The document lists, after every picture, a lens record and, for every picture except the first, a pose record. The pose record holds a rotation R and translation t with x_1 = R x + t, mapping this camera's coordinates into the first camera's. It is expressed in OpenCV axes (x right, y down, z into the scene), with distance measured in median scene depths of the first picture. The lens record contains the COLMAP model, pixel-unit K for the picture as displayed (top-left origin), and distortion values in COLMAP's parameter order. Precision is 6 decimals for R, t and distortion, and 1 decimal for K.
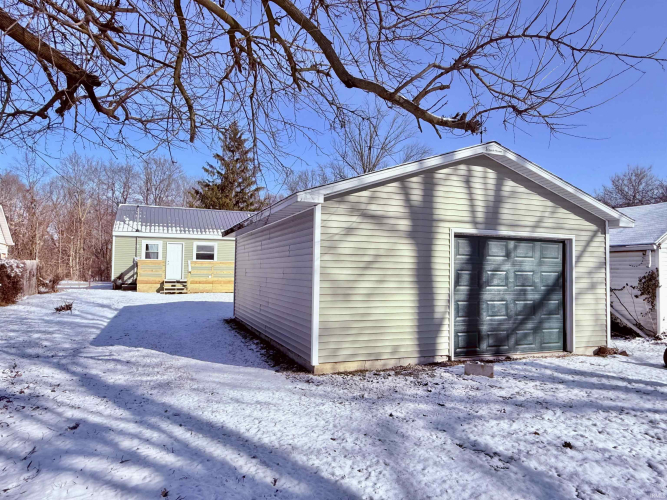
lens RADIAL K [[450.4, 0, 332.6], [0, 450.4, 249.4], [0, 0, 1]] dist [-0.010844, 0.000947]
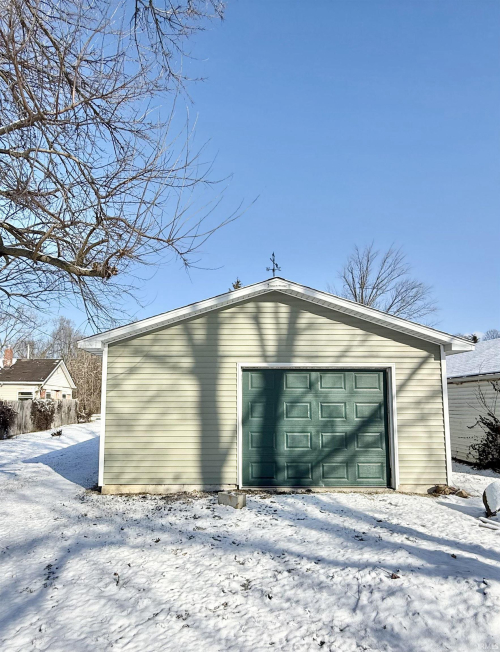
lens RADIAL K [[391.0, 0, 247.6], [0, 391.0, 363.9], [0, 0, 1]] dist [0.004073, -0.000542]
pose [[0.936946, -0.049761, -0.345912, 0.604733], [0.031043, 0.997749, -0.059446, 0.010646], [0.348091, 0.044959, 0.936382, 0.142832]]
